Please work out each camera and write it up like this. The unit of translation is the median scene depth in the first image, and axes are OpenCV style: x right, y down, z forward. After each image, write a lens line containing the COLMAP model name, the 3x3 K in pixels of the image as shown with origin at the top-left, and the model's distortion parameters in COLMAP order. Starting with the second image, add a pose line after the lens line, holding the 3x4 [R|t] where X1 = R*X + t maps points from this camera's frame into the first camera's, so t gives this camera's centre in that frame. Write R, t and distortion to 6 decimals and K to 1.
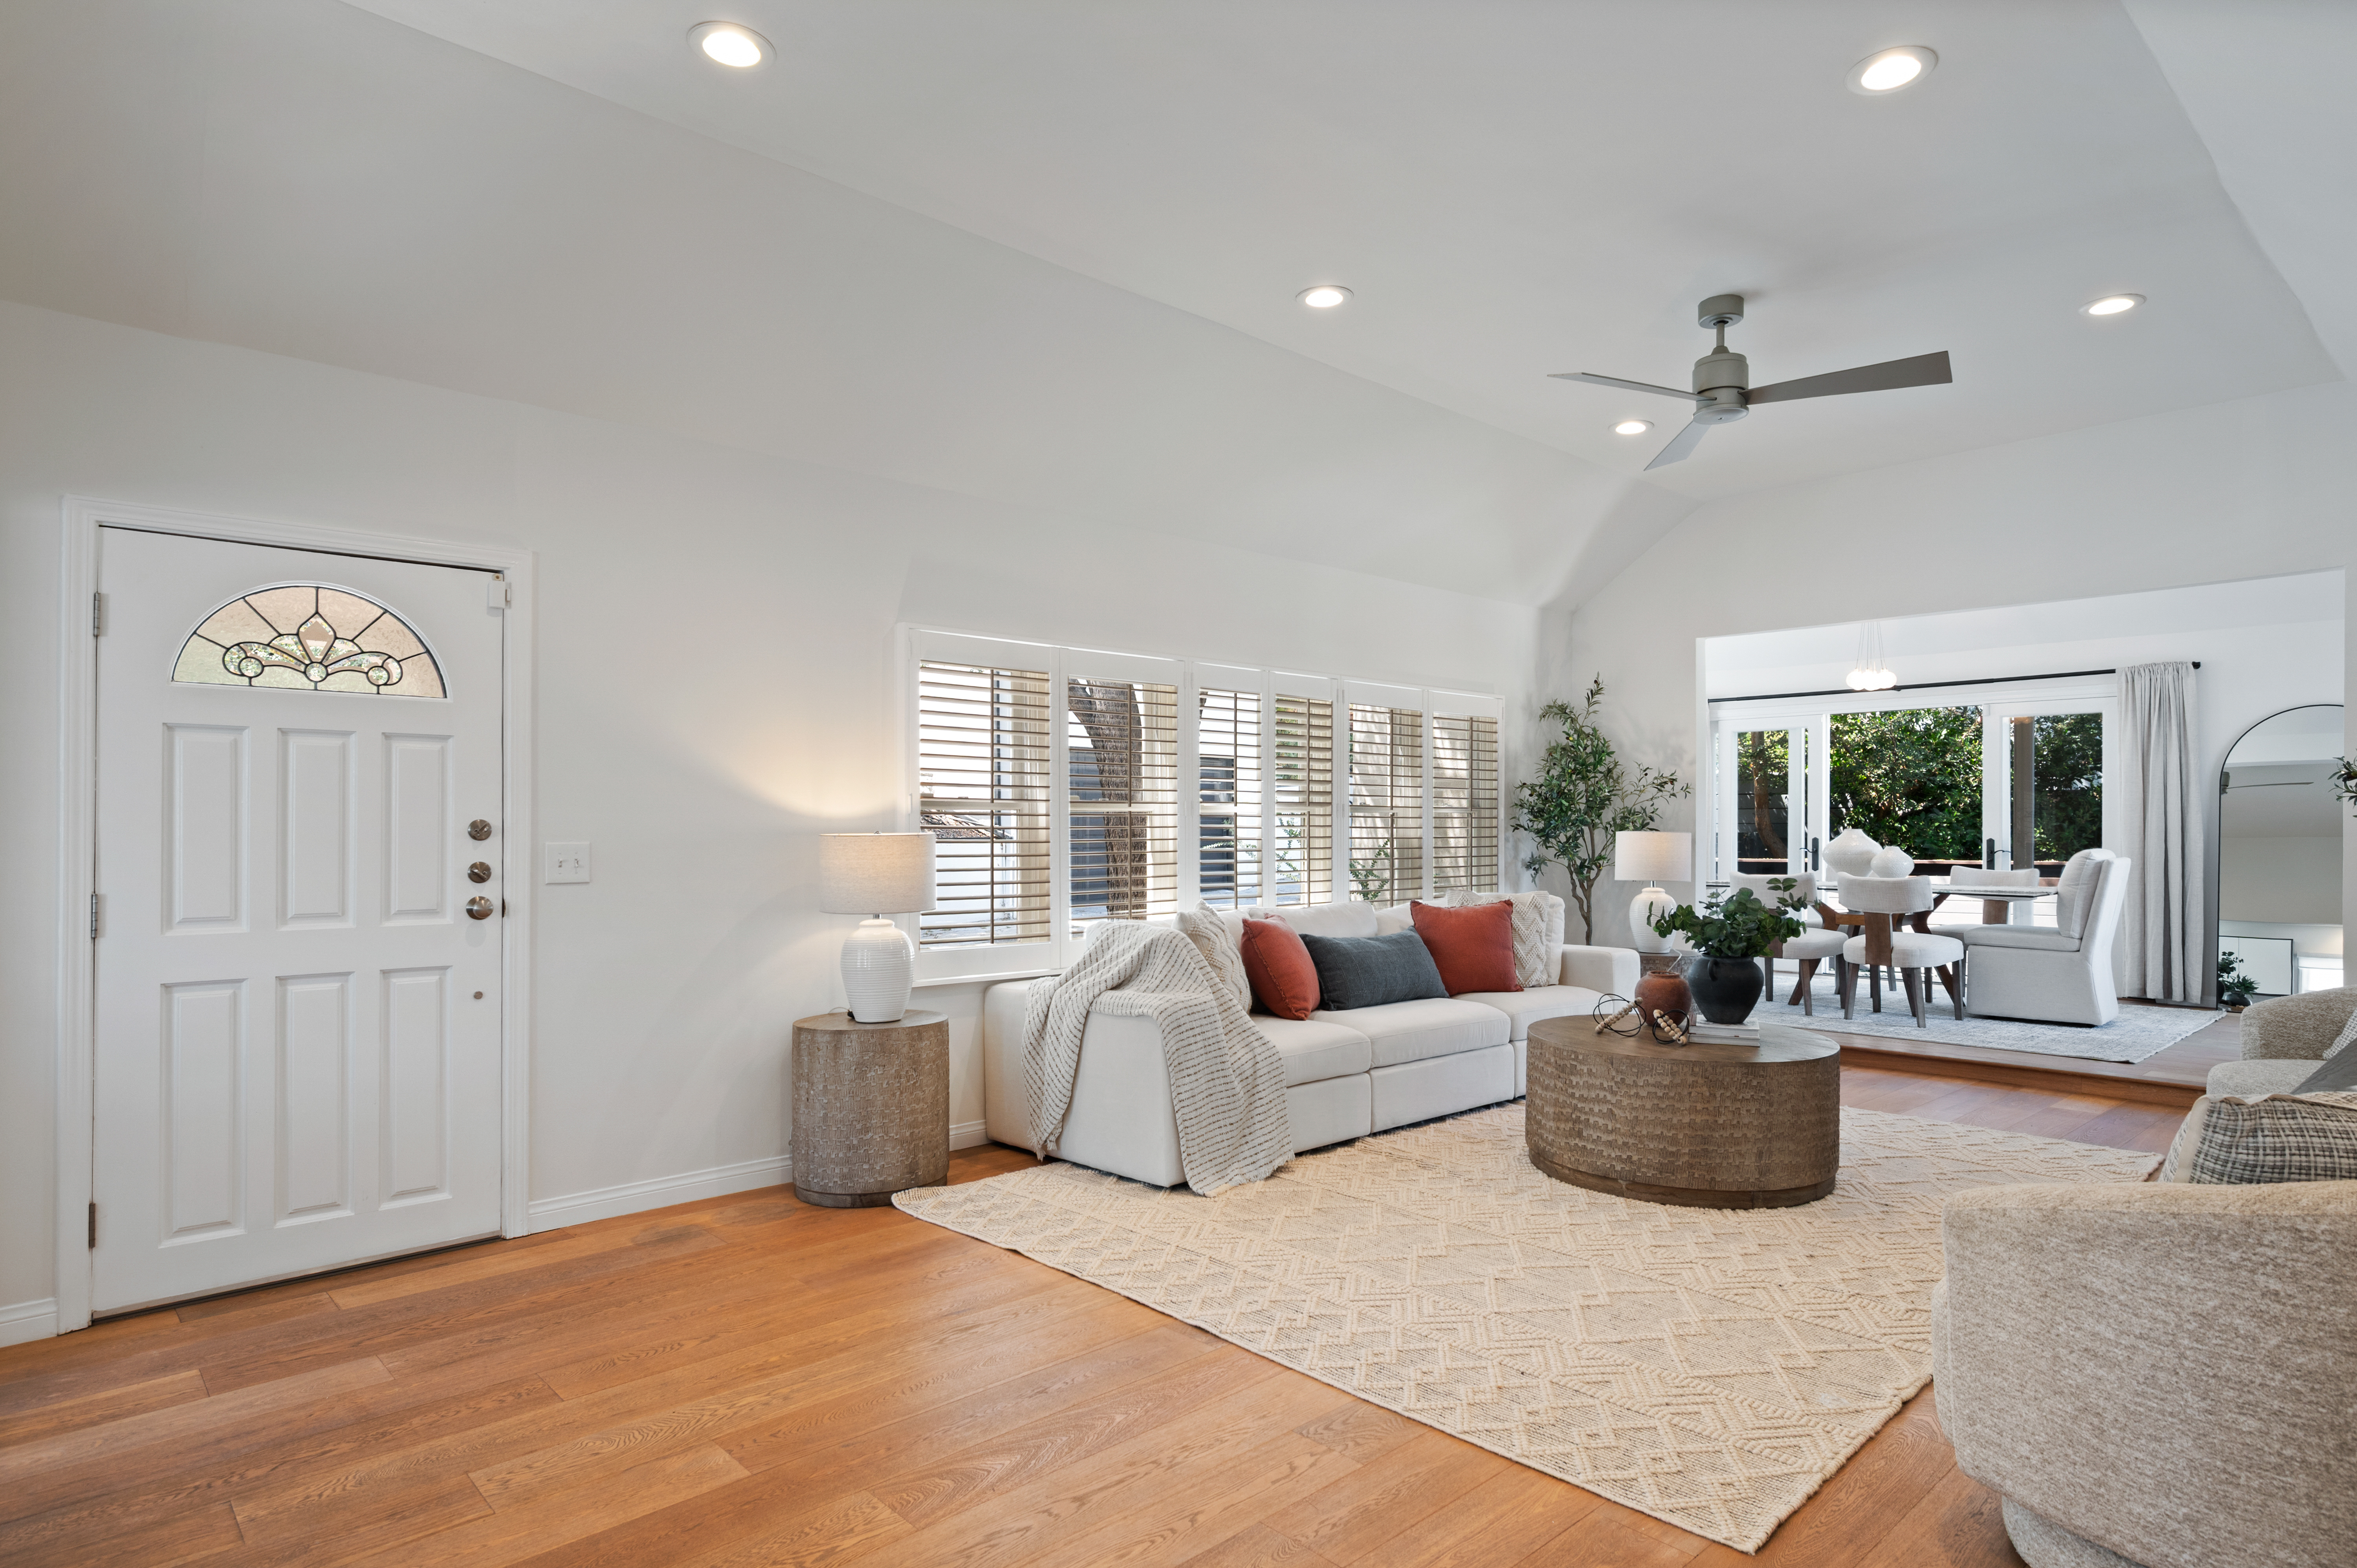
lens RADIAL K [[1295.1, 0, 1196.1], [0, 1295.1, 818.9], [0, 0, 1]] dist [0.001134, -0.000368]
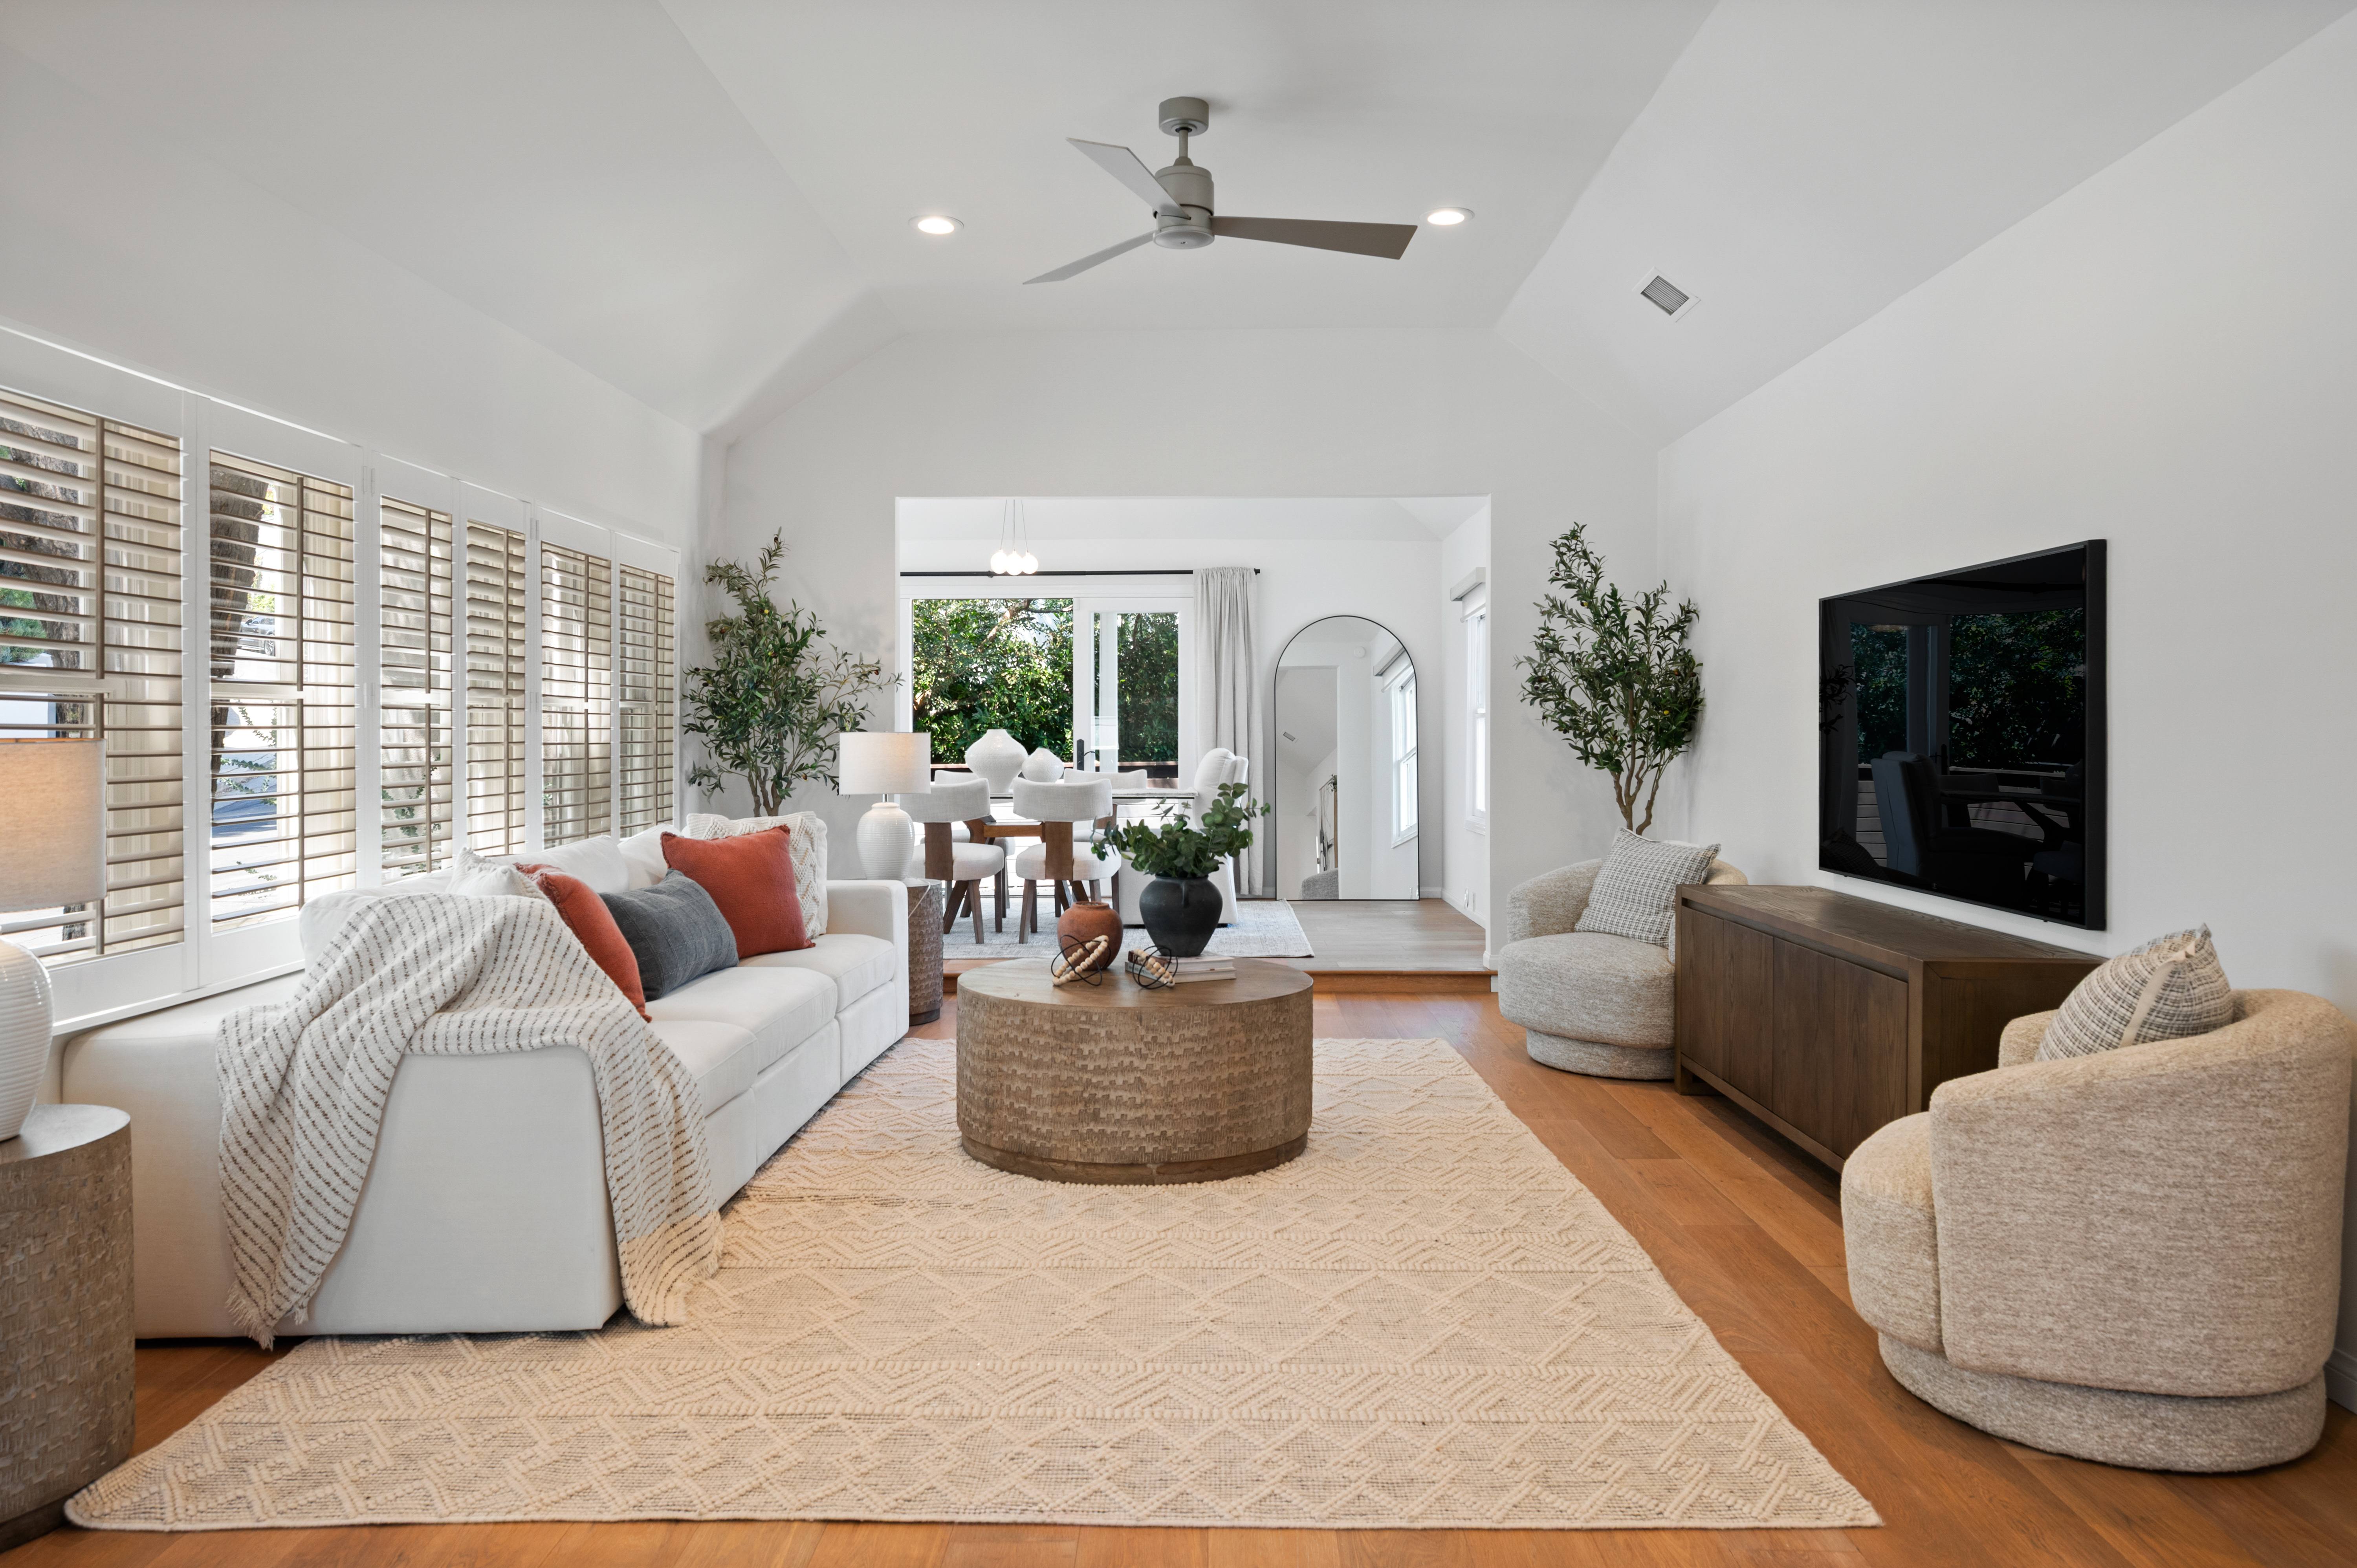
lens RADIAL K [[1579.6, 0, 1184.8], [0, 1579.6, 720.3], [0, 0, 1]] dist [-0.001718, 0.000707]
pose [[0.692038, 0.002104, 0.721858, -0.348298], [-0.002024, 0.999997, -0.000974, 0.004351], [-0.721859, -0.000787, 0.692040, 0.292451]]
